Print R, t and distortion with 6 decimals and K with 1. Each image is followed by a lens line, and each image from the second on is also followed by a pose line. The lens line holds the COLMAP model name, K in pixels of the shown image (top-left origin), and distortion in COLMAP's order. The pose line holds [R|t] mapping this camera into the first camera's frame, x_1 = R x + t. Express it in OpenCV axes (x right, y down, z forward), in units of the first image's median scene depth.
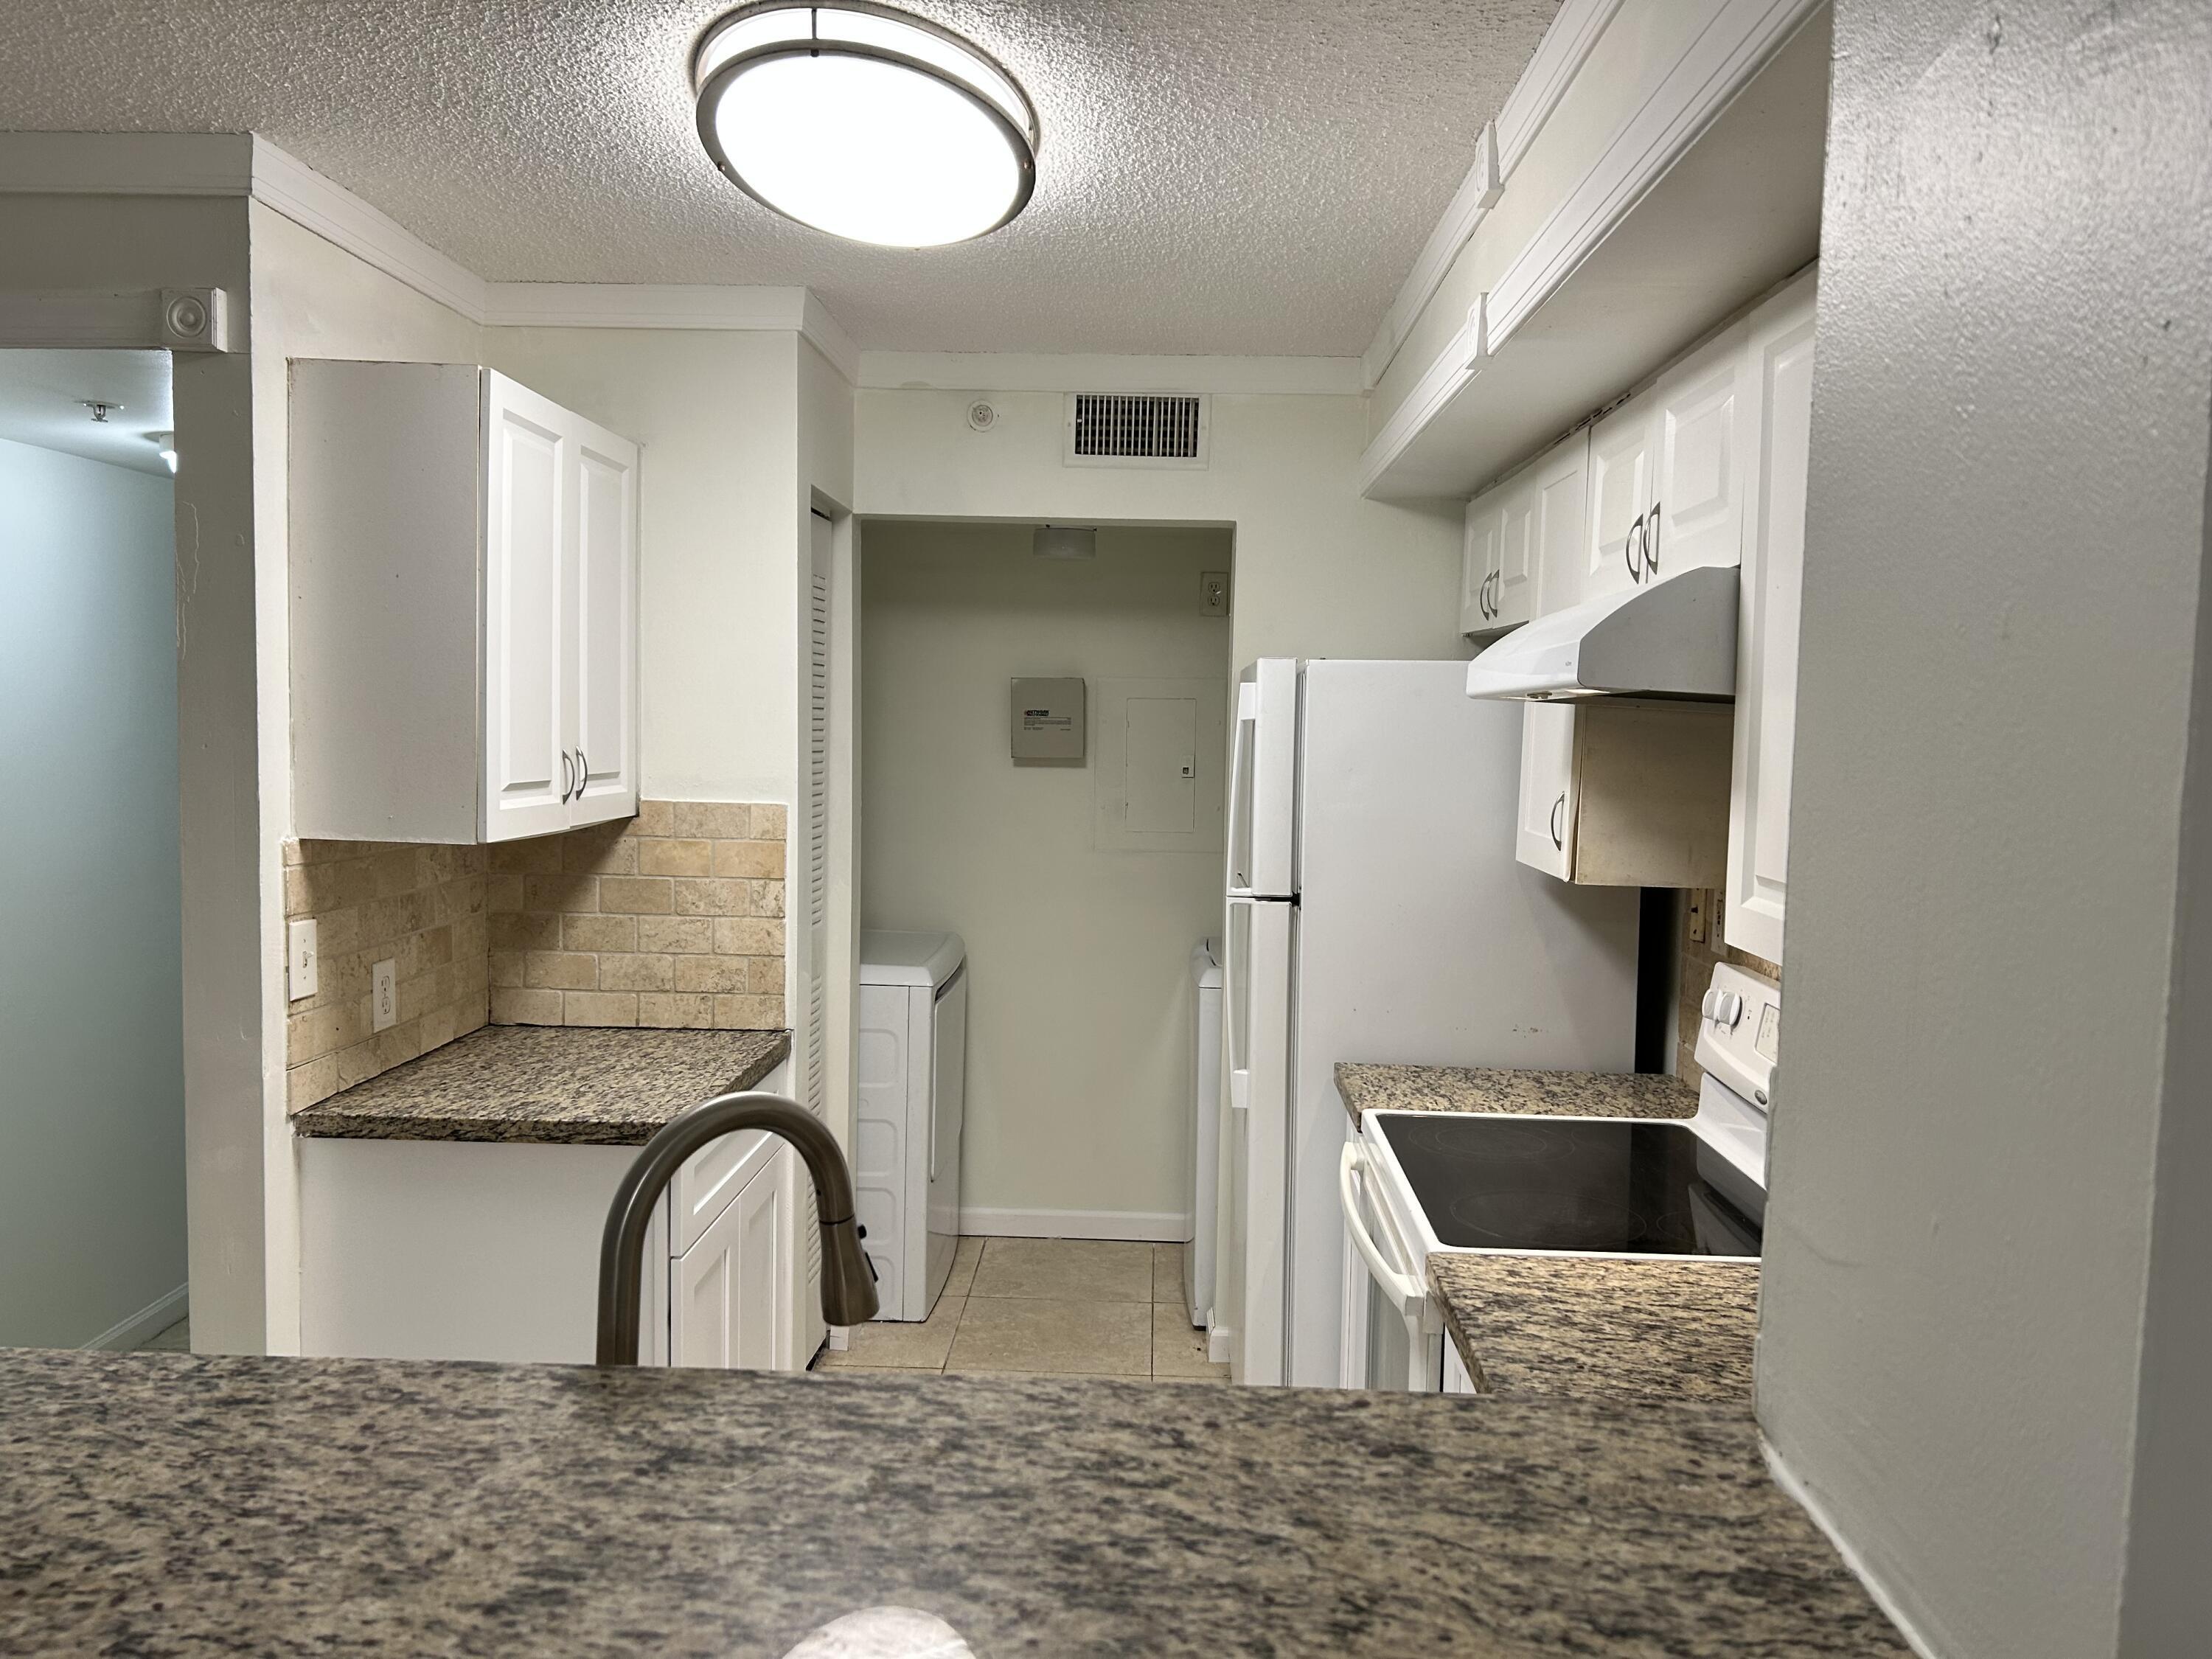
lens RADIAL K [[1623.9, 0, 1106.0], [0, 1623.9, 829.5], [0, 0, 1]] dist [0.068372, -0.078001]
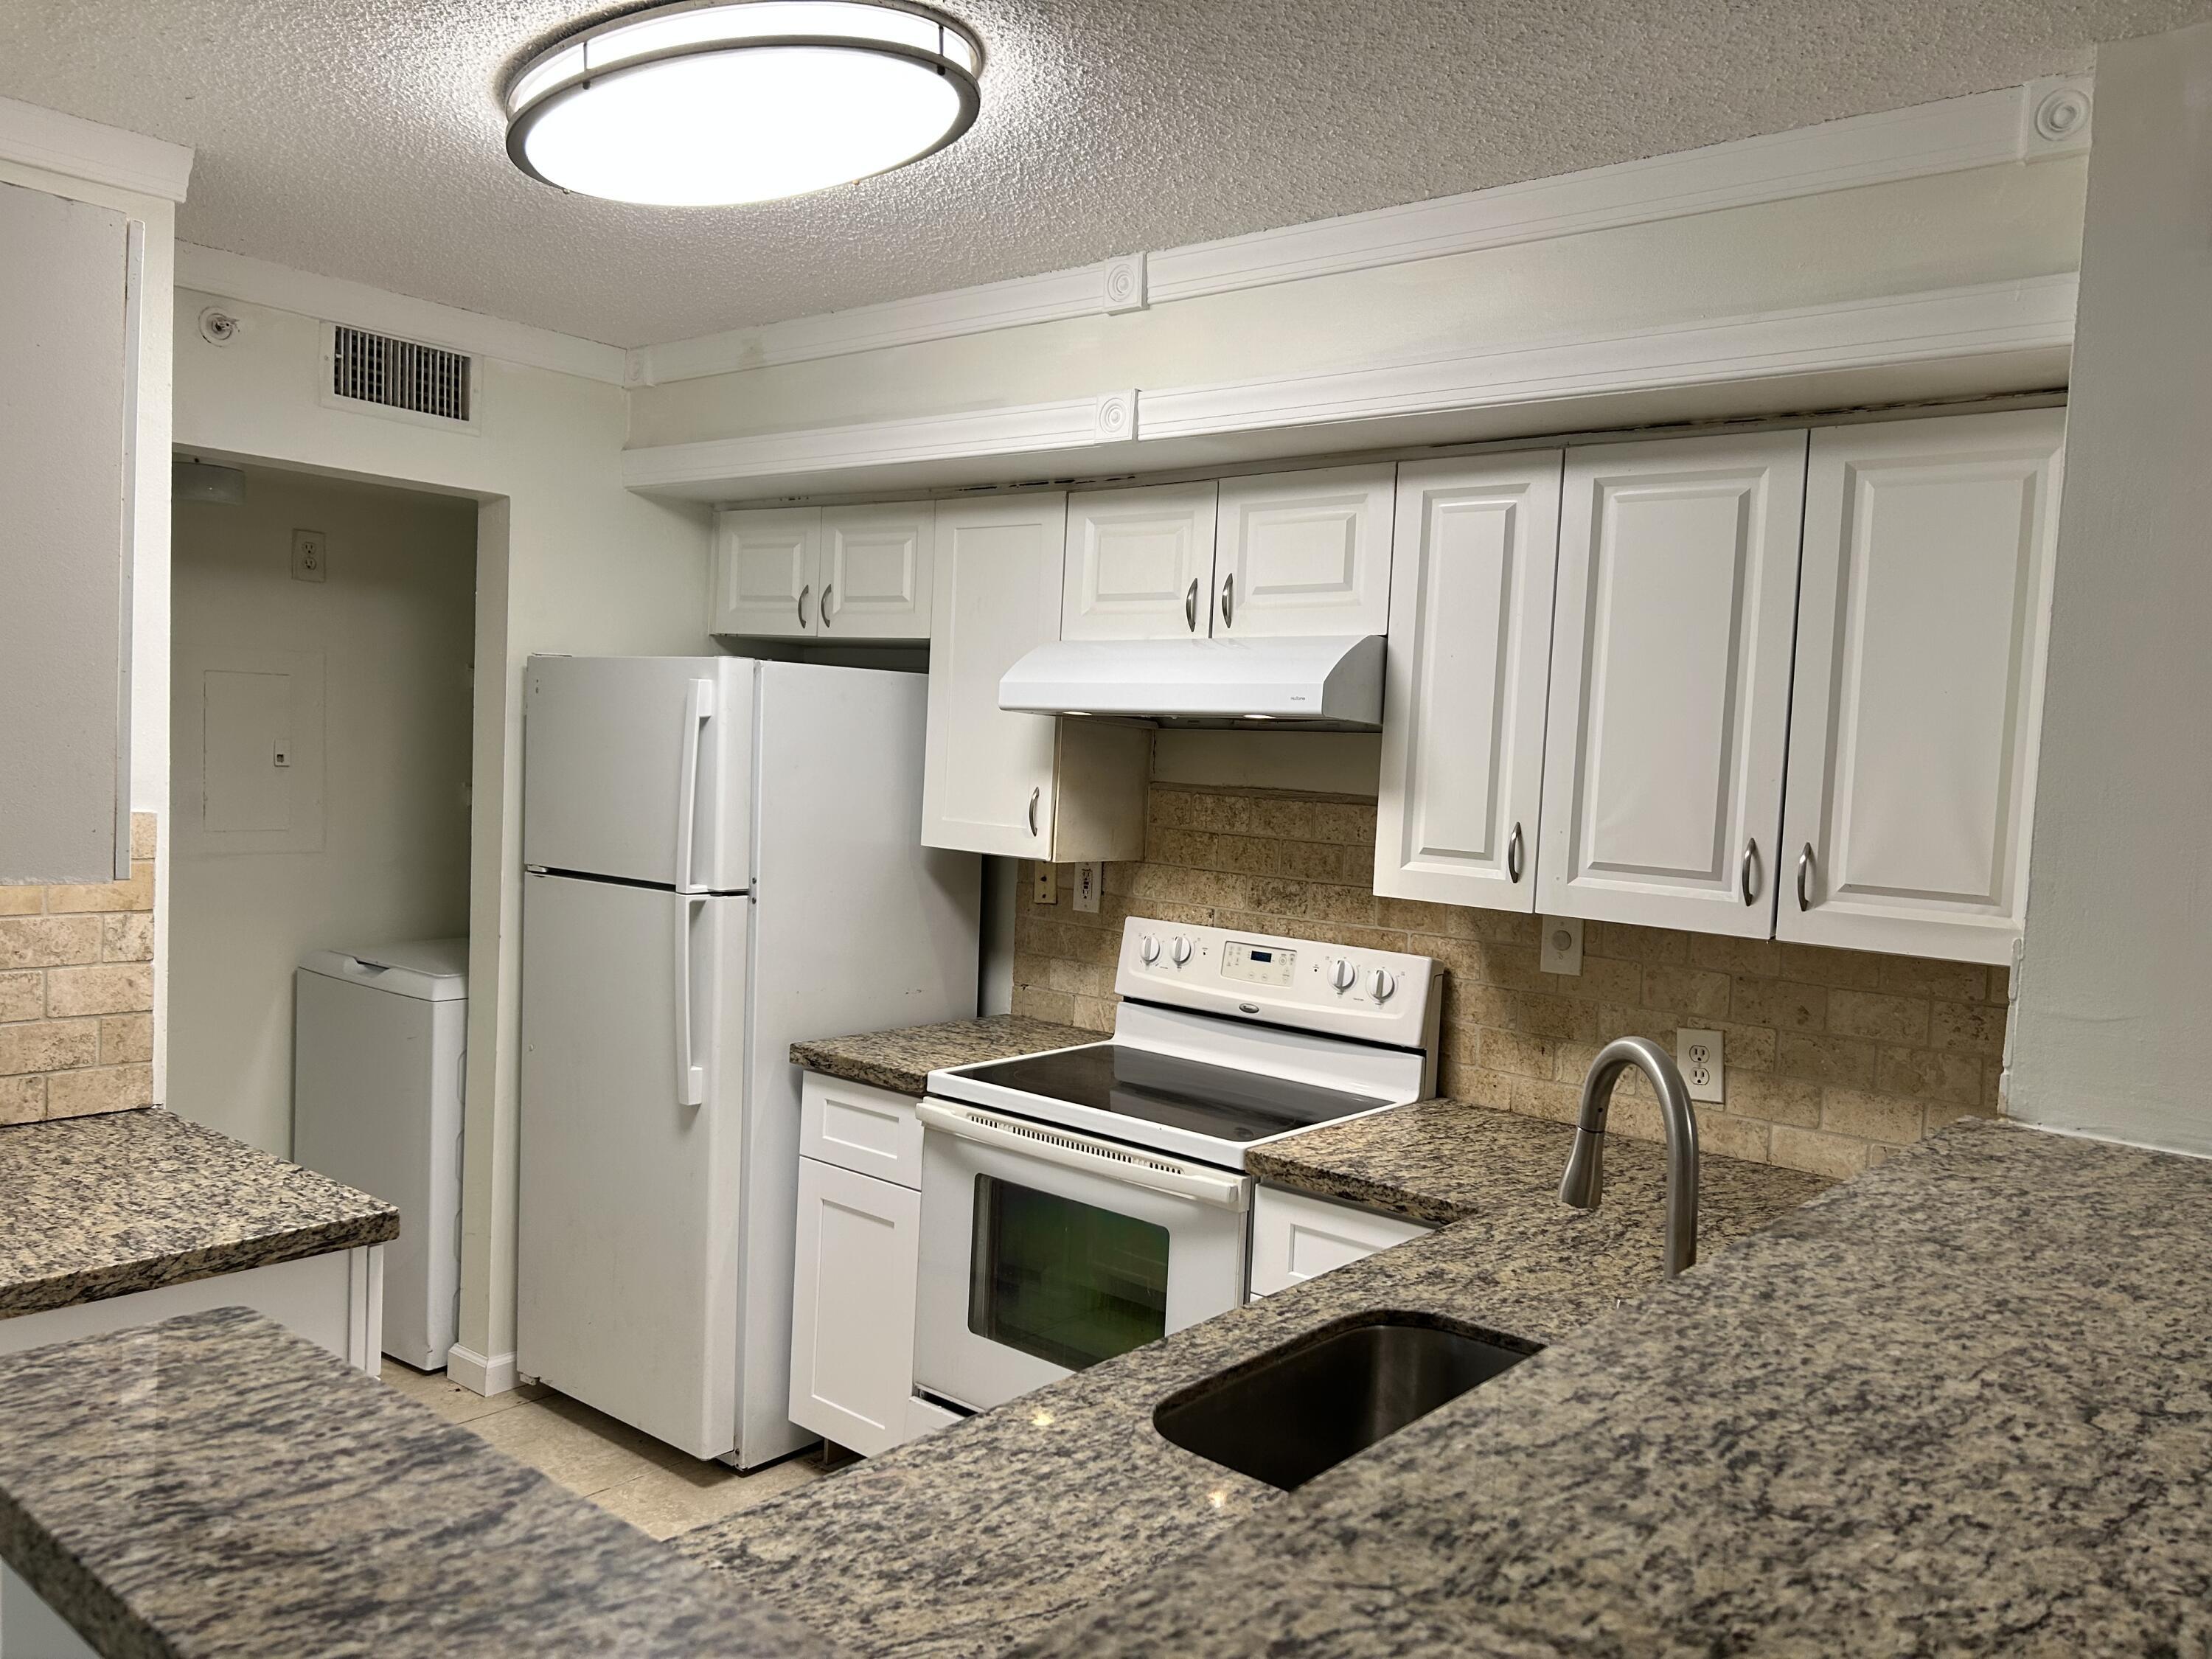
lens RADIAL K [[1623.9, 0, 1106.0], [0, 1623.9, 829.5], [0, 0, 1]] dist [0.068372, -0.078001]
pose [[0.632414, -0.034268, 0.773872, -0.934560], [0.021347, 0.999413, 0.026810, -0.034039], [-0.774336, -0.000435, 0.632774, 0.293441]]
